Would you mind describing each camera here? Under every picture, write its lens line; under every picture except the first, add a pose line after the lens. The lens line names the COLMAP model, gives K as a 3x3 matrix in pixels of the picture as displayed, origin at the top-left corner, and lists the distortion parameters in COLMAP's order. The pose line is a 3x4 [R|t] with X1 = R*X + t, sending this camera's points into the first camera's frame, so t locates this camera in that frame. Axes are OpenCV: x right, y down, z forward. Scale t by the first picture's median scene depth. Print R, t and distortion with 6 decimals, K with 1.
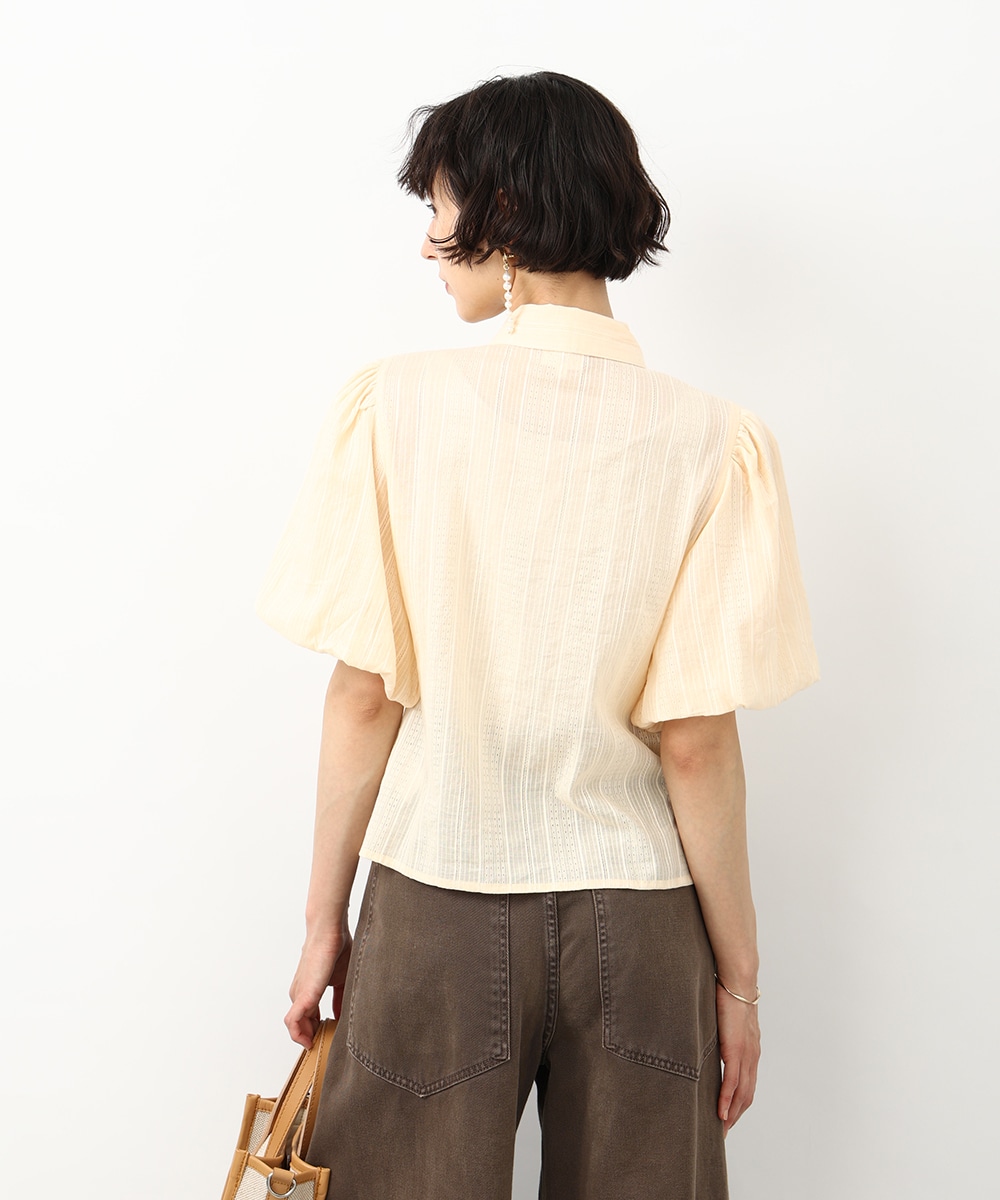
lens RADIAL K [[3016.1, 0, 500.2], [0, 3016.1, 599.9], [0, 0, 1]] dist [0.011016, 0.000000]
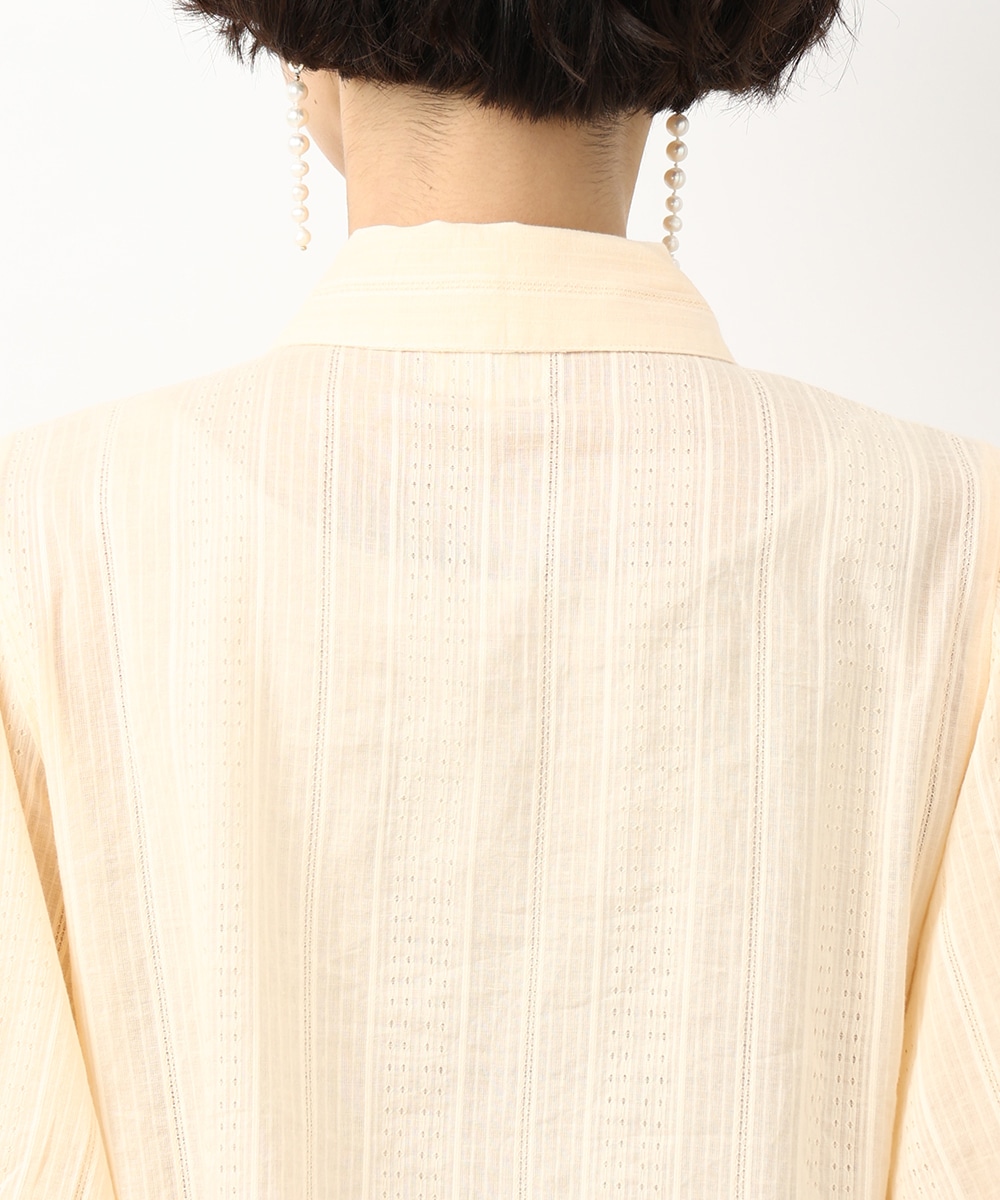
lens RADIAL K [[3721.1, 0, 498.9], [0, 3721.1, 603.6], [0, 0, 1]] dist [0.365344, 0.000000]
pose [[0.993423, -0.111284, 0.026964, 0.006501], [0.113894, 0.984616, -0.132515, 0.005808], [-0.011802, 0.134714, 0.990814, 0.570150]]
